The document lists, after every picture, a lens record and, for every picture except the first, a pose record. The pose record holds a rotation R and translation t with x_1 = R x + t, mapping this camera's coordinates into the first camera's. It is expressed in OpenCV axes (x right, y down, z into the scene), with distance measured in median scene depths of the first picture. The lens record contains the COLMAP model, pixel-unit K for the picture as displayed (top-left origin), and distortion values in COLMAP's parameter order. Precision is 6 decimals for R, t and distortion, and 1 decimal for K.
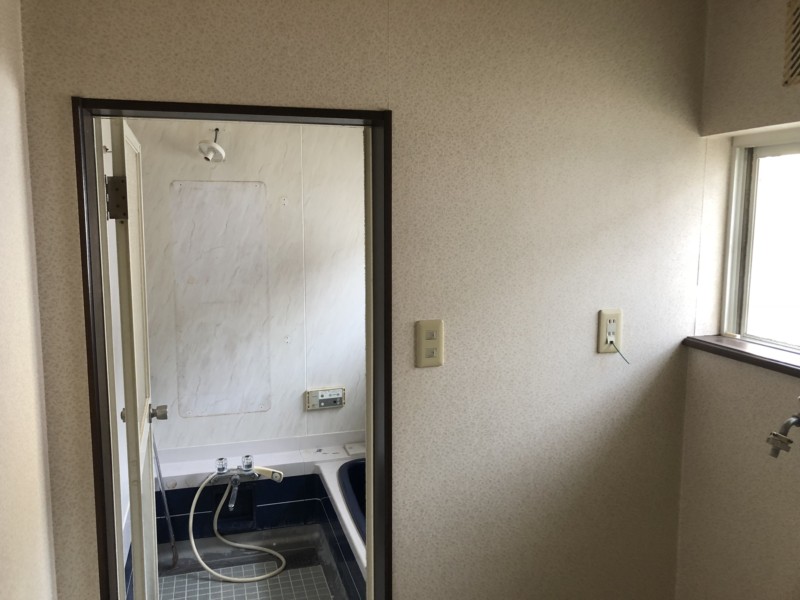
lens RADIAL K [[677.7, 0, 398.7], [0, 677.7, 284.3], [0, 0, 1]] dist [0.068747, -0.061440]
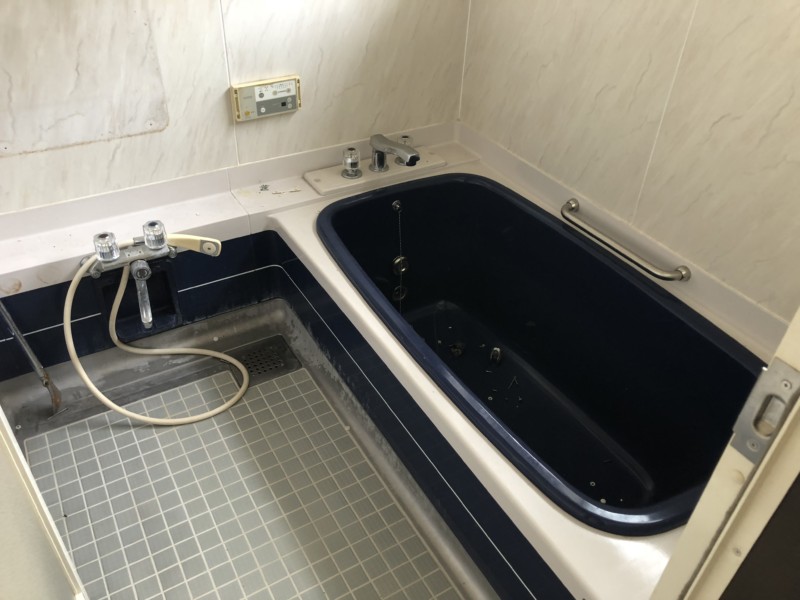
lens RADIAL K [[677.7, 0, 398.7], [0, 677.7, 284.3], [0, 0, 1]] dist [0.068747, -0.061440]
pose [[0.967375, -0.119217, 0.223547, -0.152269], [-0.007852, 0.867832, 0.496795, 0.023233], [-0.253227, -0.482343, 0.838583, 0.453759]]
